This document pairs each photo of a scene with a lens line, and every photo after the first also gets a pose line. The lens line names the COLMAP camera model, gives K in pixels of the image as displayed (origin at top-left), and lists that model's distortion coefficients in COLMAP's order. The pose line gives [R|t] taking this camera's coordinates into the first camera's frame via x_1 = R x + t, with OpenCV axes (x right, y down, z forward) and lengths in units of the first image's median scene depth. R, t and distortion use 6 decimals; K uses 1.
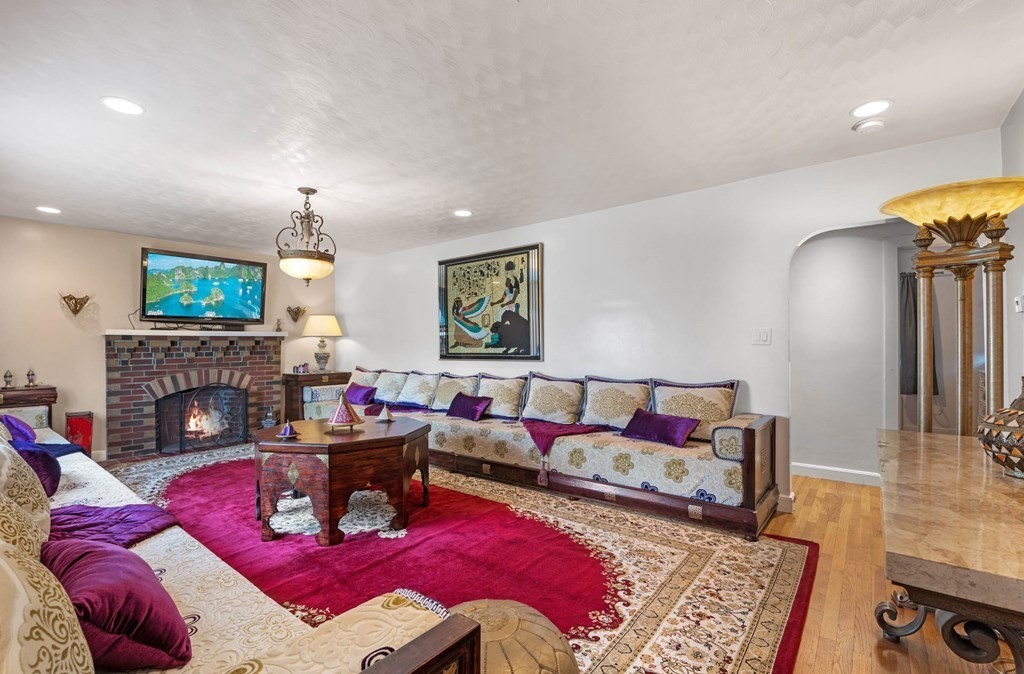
lens RADIAL K [[455.8, 0, 512.4], [0, 455.8, 343.6], [0, 0, 1]] dist [-0.011139, -0.000988]
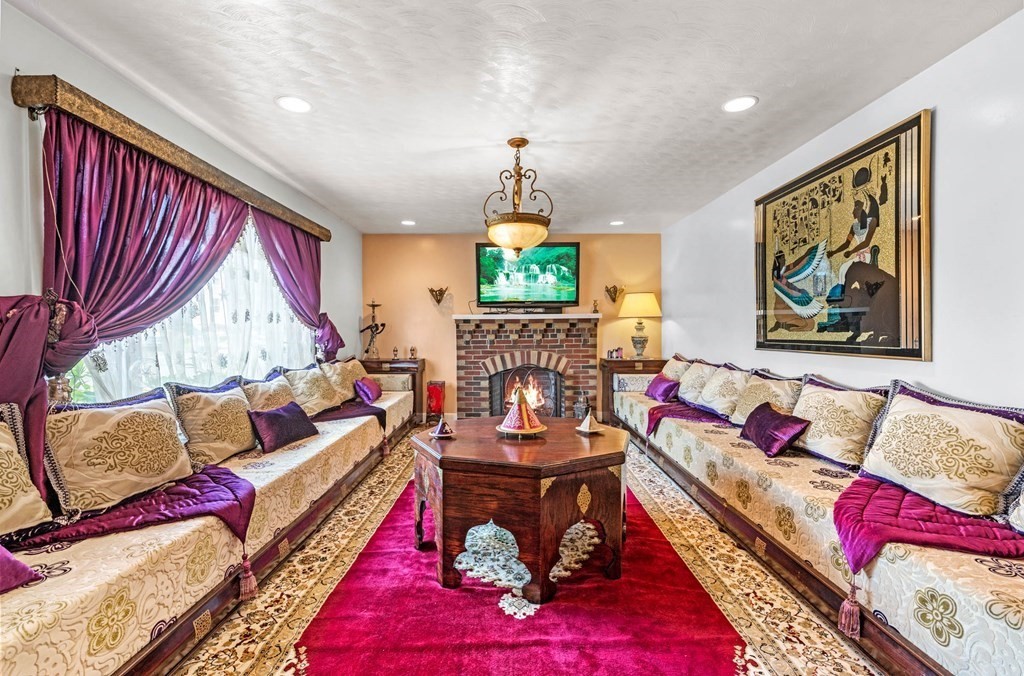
lens RADIAL K [[455.8, 0, 509.5], [0, 455.8, 340.1], [0, 0, 1]] dist [-0.011139, -0.000988]
pose [[0.625357, 0.019825, -0.780087, 0.150250], [0.004176, 0.999578, 0.028751, 0.001712], [0.780327, -0.021237, 0.625011, 0.346508]]
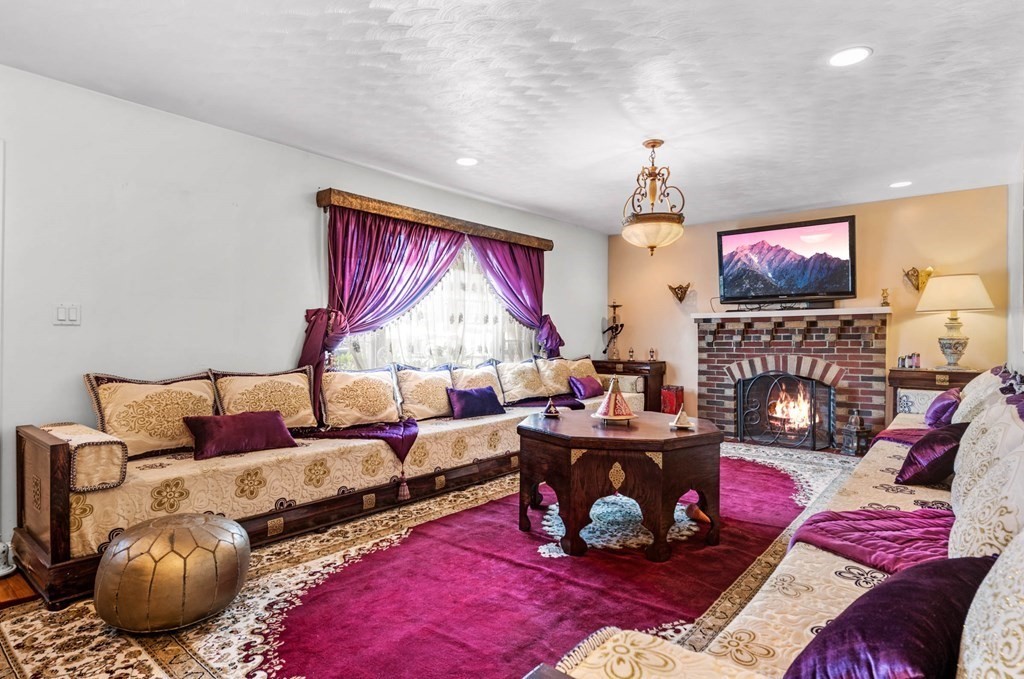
lens RADIAL K [[549.3, 0, 509.2], [0, 549.3, 332.6], [0, 0, 1]] dist [-0.005240, -0.002683]
pose [[-0.013941, -0.002131, -0.999901, 0.442259], [0.007167, 0.999972, -0.002231, 0.014329], [0.999877, -0.007197, -0.013925, 0.564468]]
